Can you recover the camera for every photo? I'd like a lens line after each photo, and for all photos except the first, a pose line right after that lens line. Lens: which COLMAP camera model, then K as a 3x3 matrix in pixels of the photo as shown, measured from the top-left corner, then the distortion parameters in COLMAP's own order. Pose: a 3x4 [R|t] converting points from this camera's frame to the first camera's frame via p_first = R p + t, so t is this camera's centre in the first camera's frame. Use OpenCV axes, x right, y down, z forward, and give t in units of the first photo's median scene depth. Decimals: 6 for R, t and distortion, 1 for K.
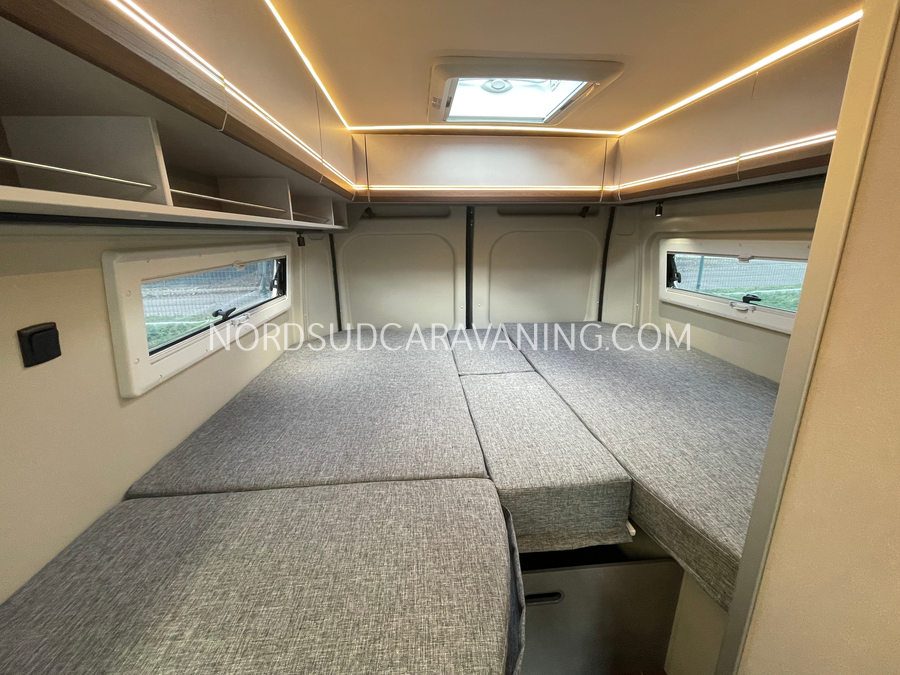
lens RADIAL K [[361.3, 0, 449.2], [0, 361.3, 334.5], [0, 0, 1]] dist [0.000053, -0.001697]
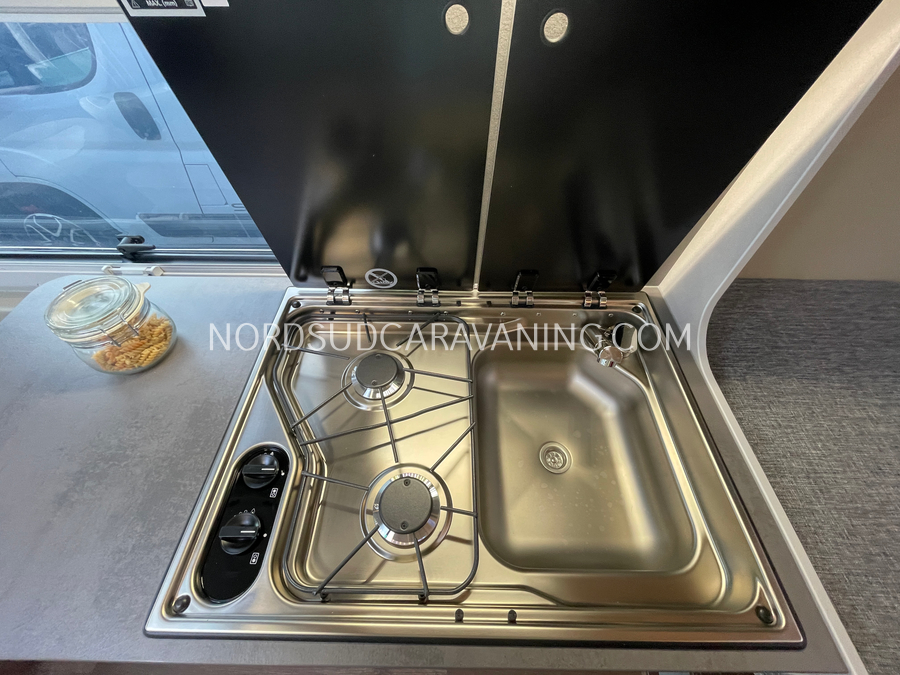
lens RADIAL K [[361.3, 0, 450.1], [0, 361.3, 334.0], [0, 0, 1]] dist [0.000053, -0.001697]
pose [[-0.101151, 0.774976, -0.623843, -0.130320], [-0.264838, 0.583458, 0.767748, 0.162071], [0.958973, 0.242876, 0.146226, -0.264045]]
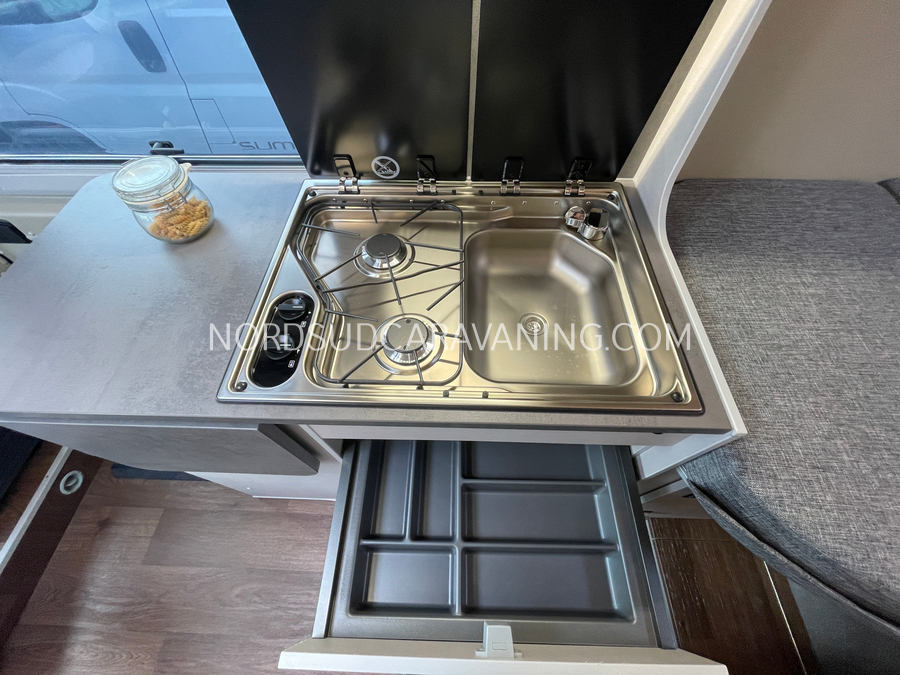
lens RADIAL K [[361.3, 0, 450.1], [0, 361.3, 334.3], [0, 0, 1]] dist [0.000053, -0.001697]
pose [[-0.117874, 0.837556, -0.533485, 0.121179], [-0.249339, 0.495056, 0.832316, 0.152100], [0.961216, 0.231127, 0.150481, -0.204535]]
